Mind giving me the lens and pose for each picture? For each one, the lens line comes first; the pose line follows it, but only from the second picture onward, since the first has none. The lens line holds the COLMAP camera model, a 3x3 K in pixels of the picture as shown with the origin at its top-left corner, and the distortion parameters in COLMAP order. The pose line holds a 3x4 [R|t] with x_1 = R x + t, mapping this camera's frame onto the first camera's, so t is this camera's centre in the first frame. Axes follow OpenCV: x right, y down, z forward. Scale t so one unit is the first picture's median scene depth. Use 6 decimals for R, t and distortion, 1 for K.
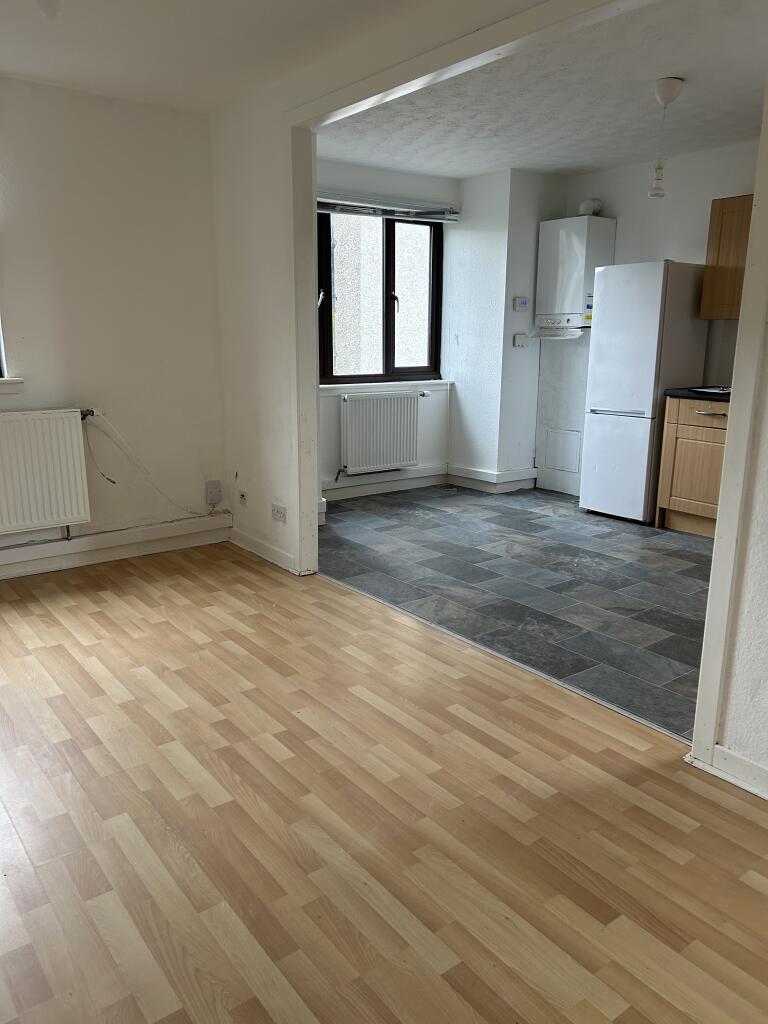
lens RADIAL K [[767.4, 0, 384.0], [0, 767.4, 512.0], [0, 0, 1]] dist [0.008394, 0.000192]
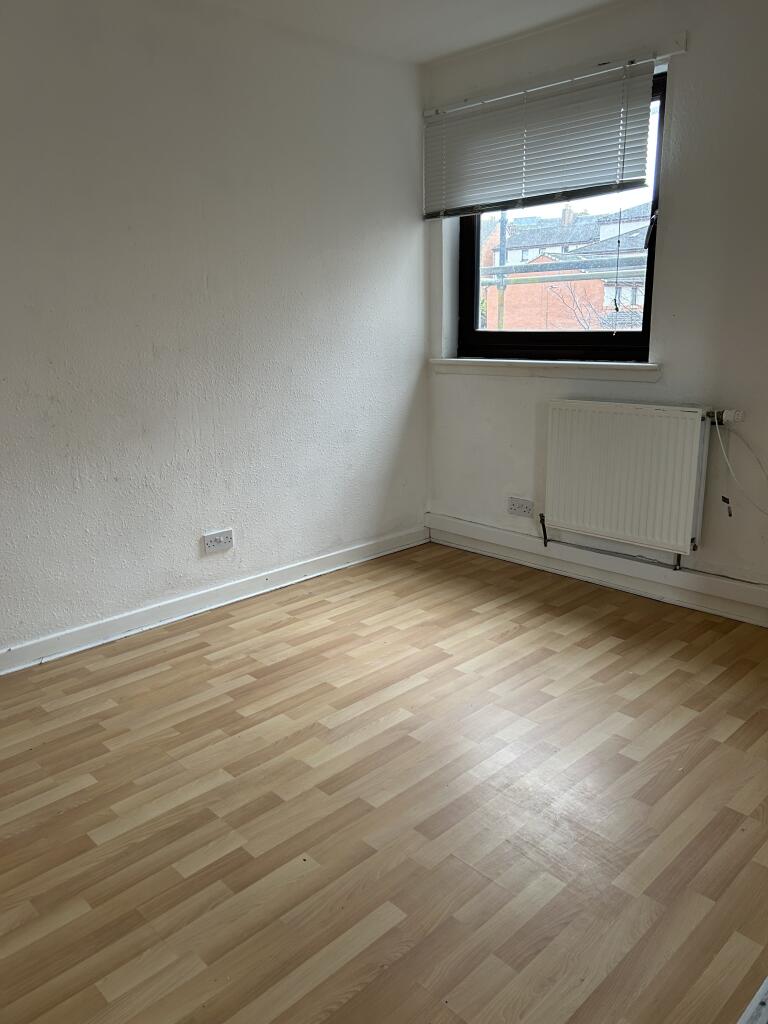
lens RADIAL K [[767.4, 0, 384.0], [0, 767.4, 512.0], [0, 0, 1]] dist [0.008394, 0.000192]
pose [[0.122213, 0.236104, -0.964012, 0.350571], [-0.211096, 0.955253, 0.207197, -0.139889], [0.969795, 0.178177, 0.166584, 0.645210]]
